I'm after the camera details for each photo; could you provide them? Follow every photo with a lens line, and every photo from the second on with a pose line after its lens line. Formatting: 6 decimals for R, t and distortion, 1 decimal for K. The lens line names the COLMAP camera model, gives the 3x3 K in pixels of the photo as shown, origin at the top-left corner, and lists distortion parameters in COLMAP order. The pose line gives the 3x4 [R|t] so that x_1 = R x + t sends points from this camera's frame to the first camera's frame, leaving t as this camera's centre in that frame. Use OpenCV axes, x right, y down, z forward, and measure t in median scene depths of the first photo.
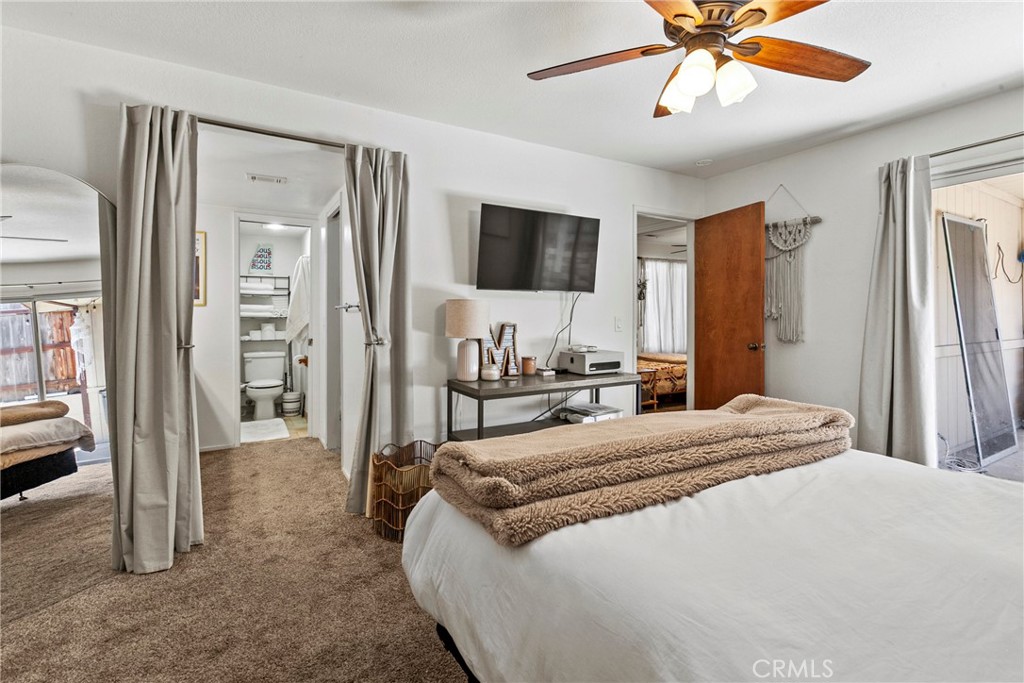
lens RADIAL K [[466.0, 0, 510.1], [0, 466.0, 319.2], [0, 0, 1]] dist [-0.005213, -0.000715]
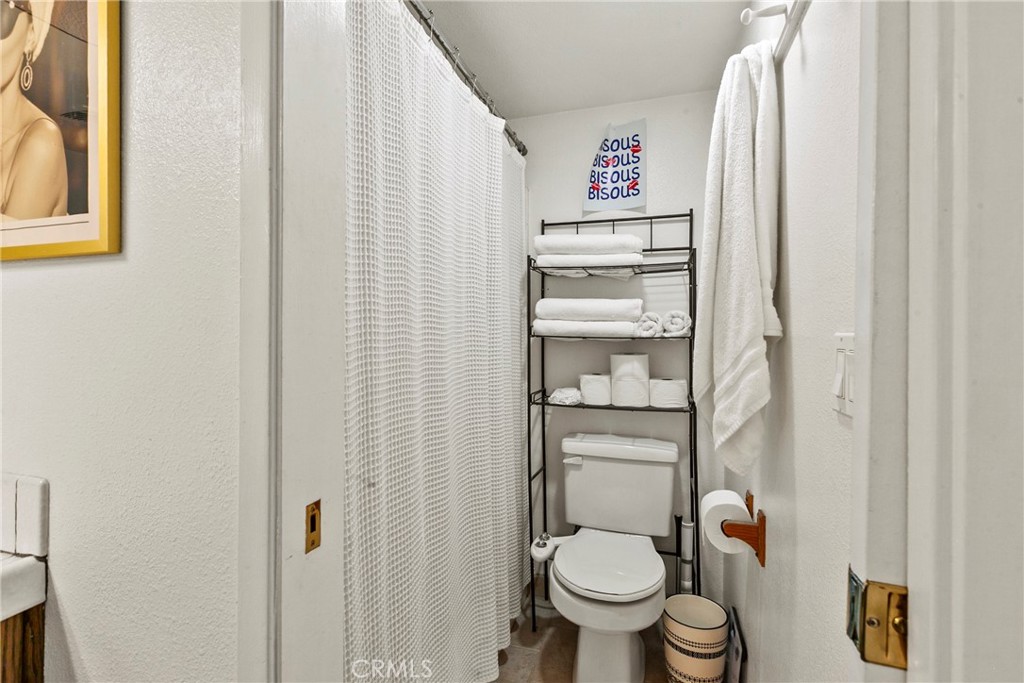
lens RADIAL K [[466.0, 0, 510.6], [0, 466.0, 336.3], [0, 0, 1]] dist [-0.005213, -0.000715]
pose [[0.672359, 0.003055, -0.740219, -0.333894], [-0.007407, 0.999969, -0.002602, -0.002757], [0.740188, 0.007232, 0.672361, 0.720410]]
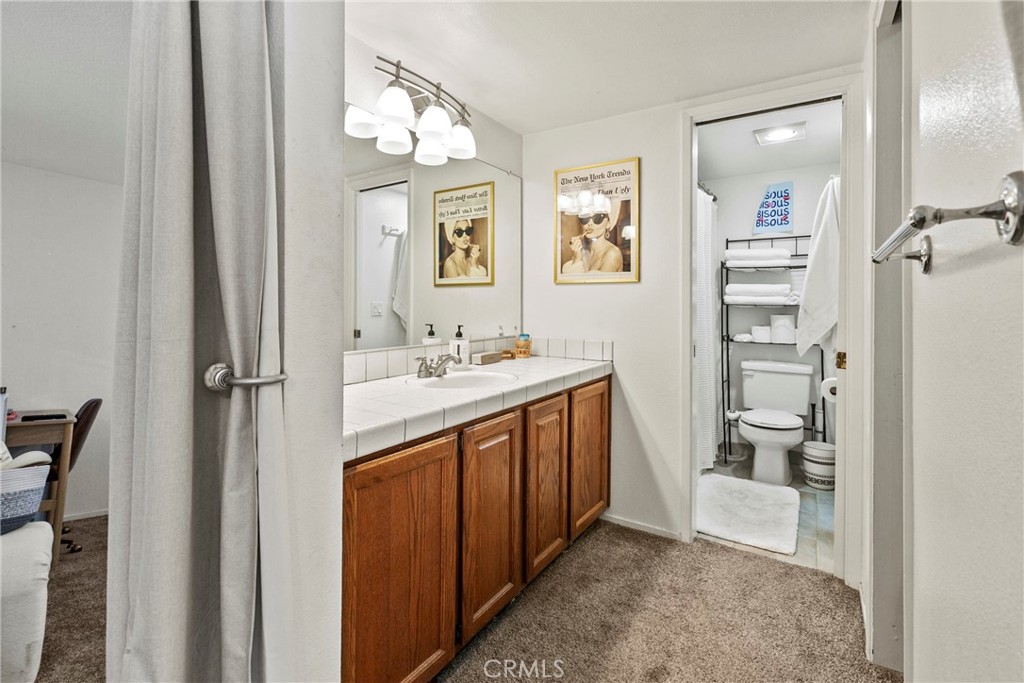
lens RADIAL K [[466.0, 0, 510.4], [0, 466.0, 306.0], [0, 0, 1]] dist [-0.005213, -0.000715]
pose [[0.447190, -0.000144, -0.894439, -0.146367], [-0.009525, 0.999943, -0.004923, 0.003811], [0.894388, 0.010721, 0.447163, 0.429161]]
